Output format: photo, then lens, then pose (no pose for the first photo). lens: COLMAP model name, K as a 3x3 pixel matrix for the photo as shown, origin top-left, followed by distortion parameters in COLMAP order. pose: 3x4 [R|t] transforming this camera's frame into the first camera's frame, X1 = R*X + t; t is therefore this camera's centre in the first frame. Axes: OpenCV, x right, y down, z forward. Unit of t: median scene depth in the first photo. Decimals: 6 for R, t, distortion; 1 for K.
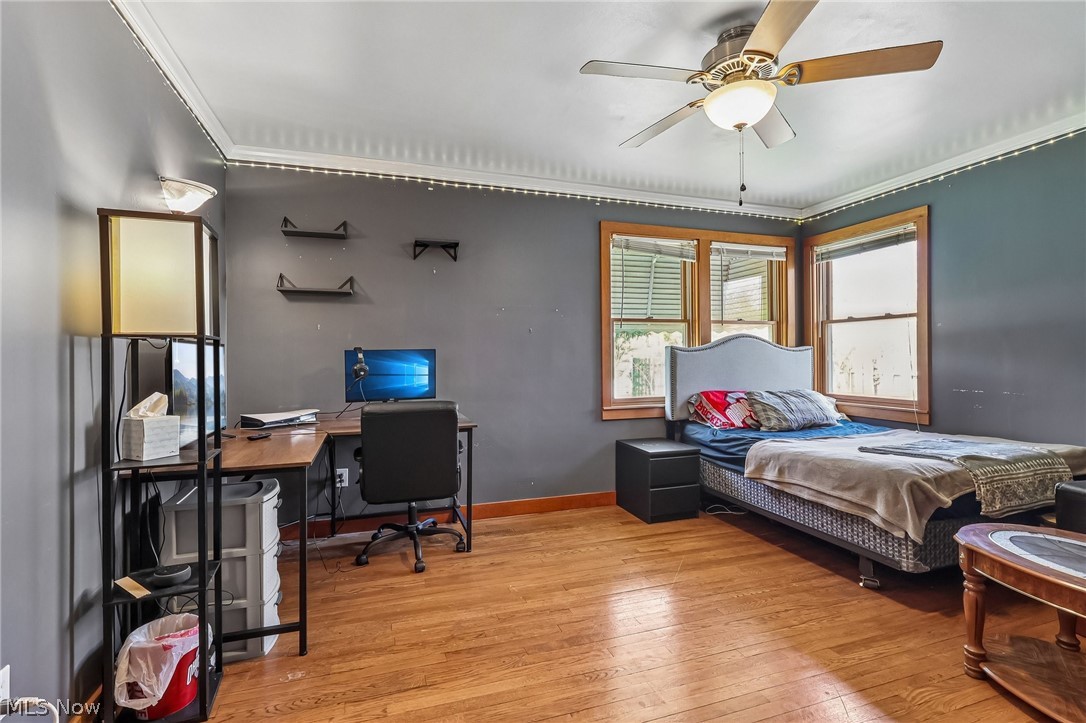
lens RADIAL K [[507.9, 0, 544.4], [0, 507.9, 359.0], [0, 0, 1]] dist [-0.000903, 0.001811]
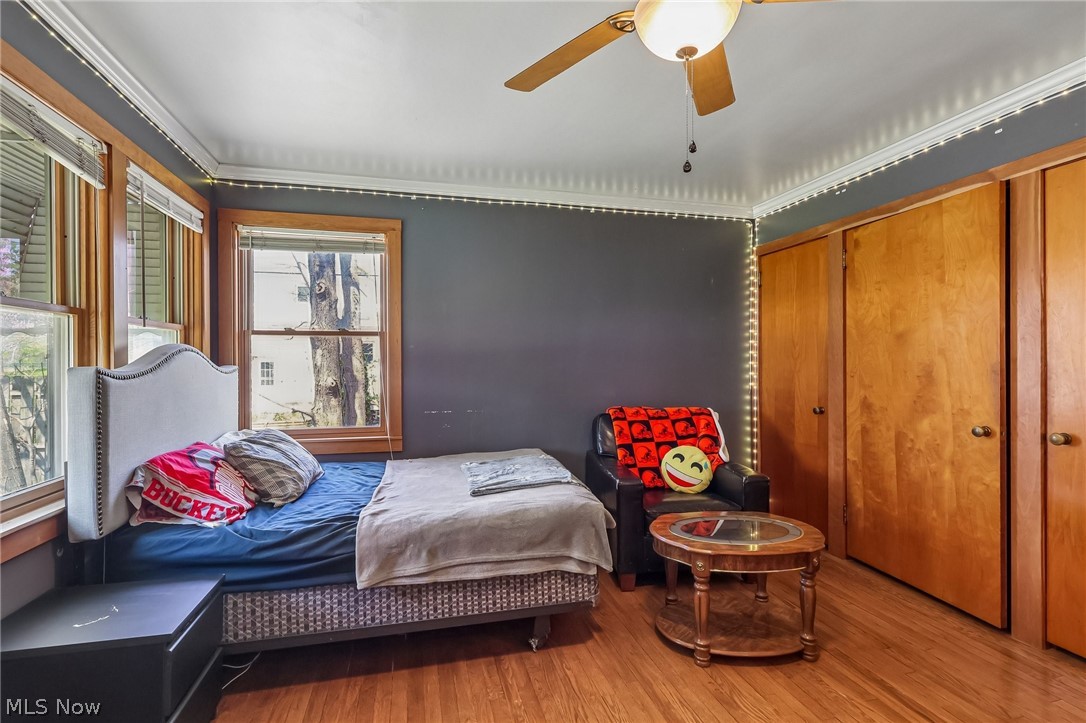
lens RADIAL K [[507.9, 0, 542.7], [0, 507.9, 362.5], [0, 0, 1]] dist [-0.000903, 0.001811]
pose [[0.076412, 0.007352, 0.997049, -0.187156], [0.004932, 0.999958, -0.007752, -0.029580], [-0.997064, 0.005510, 0.076373, 0.718066]]
